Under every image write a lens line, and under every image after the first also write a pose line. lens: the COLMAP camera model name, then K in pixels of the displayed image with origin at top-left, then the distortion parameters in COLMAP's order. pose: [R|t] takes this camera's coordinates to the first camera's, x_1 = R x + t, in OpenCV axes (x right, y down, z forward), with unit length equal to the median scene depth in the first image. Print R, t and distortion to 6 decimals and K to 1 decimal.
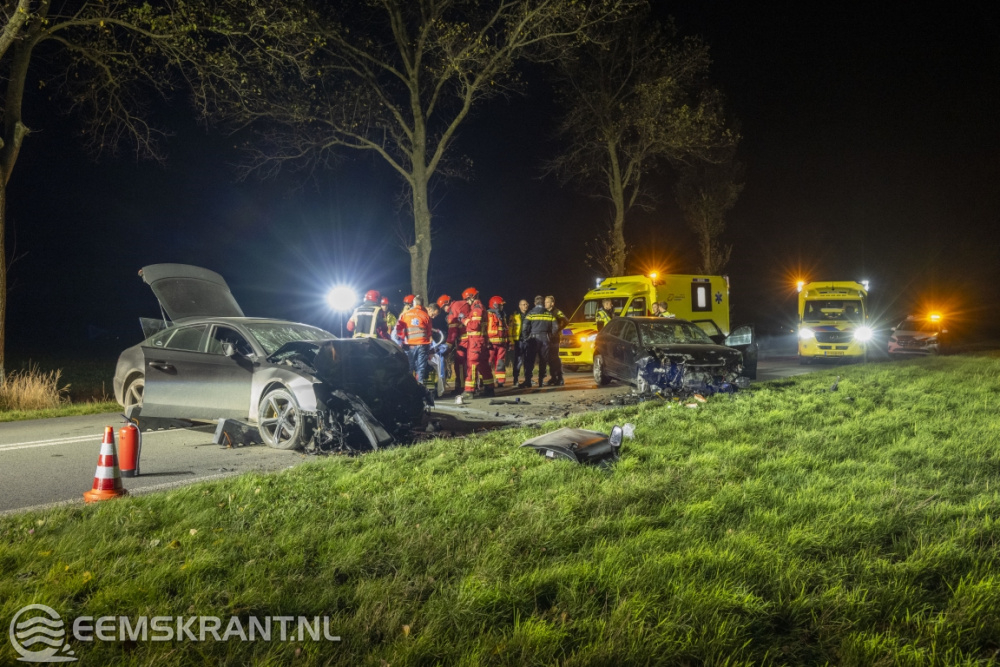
lens RADIAL K [[831.3, 0, 500.4], [0, 831.3, 337.5], [0, 0, 1]] dist [0.008260, 0.011390]
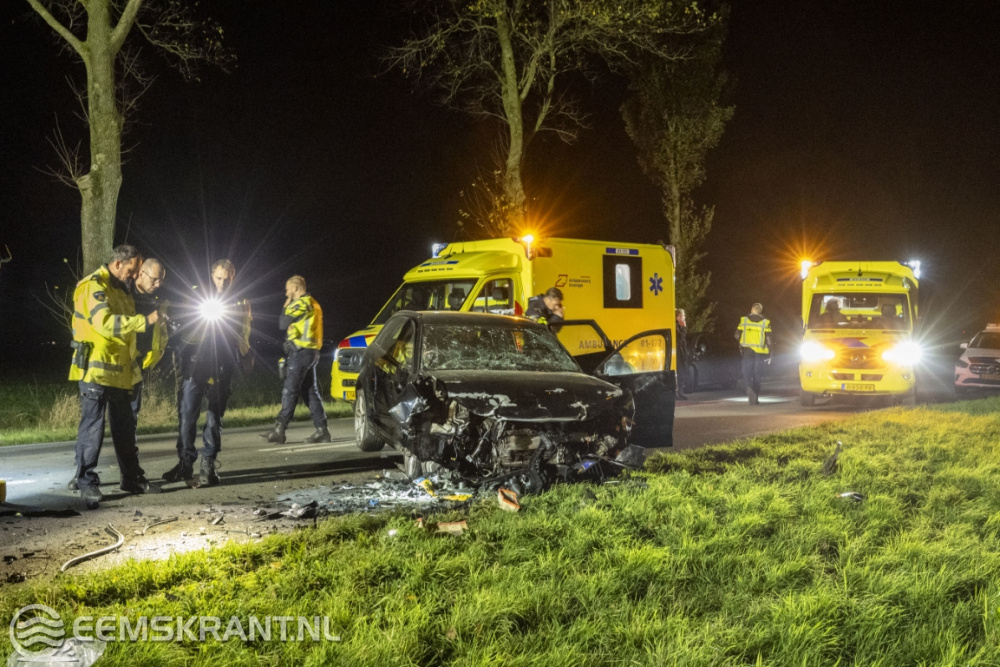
lens RADIAL K [[1207.4, 0, 505.2], [0, 1207.4, 331.0], [0, 0, 1]] dist [0.003506, 0.000000]
pose [[0.997330, 0.015668, 0.071327, 0.109535], [-0.014521, 0.999757, -0.016574, -0.001979], [-0.071569, 0.015494, 0.997315, 0.213788]]
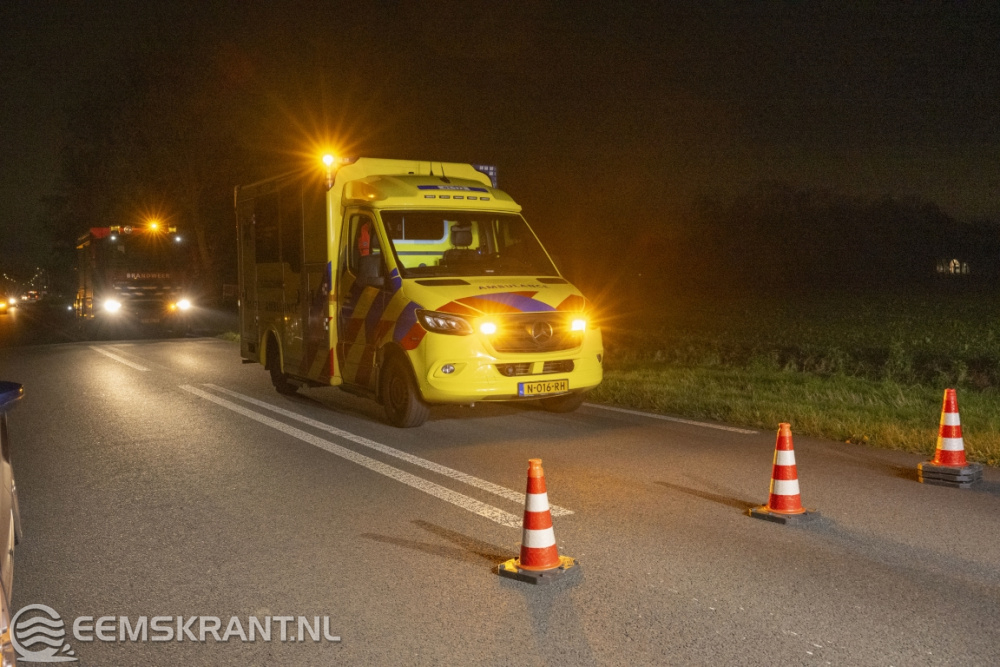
lens RADIAL K [[917.8, 0, 499.1], [0, 917.8, 331.5], [0, 0, 1]] dist [-0.004774, 0.000000]
pose [[0.621884, -0.050031, 0.781510, 0.146337], [0.025043, 0.998717, 0.044008, -0.015721], [-0.782709, -0.007797, 0.622339, 0.847199]]
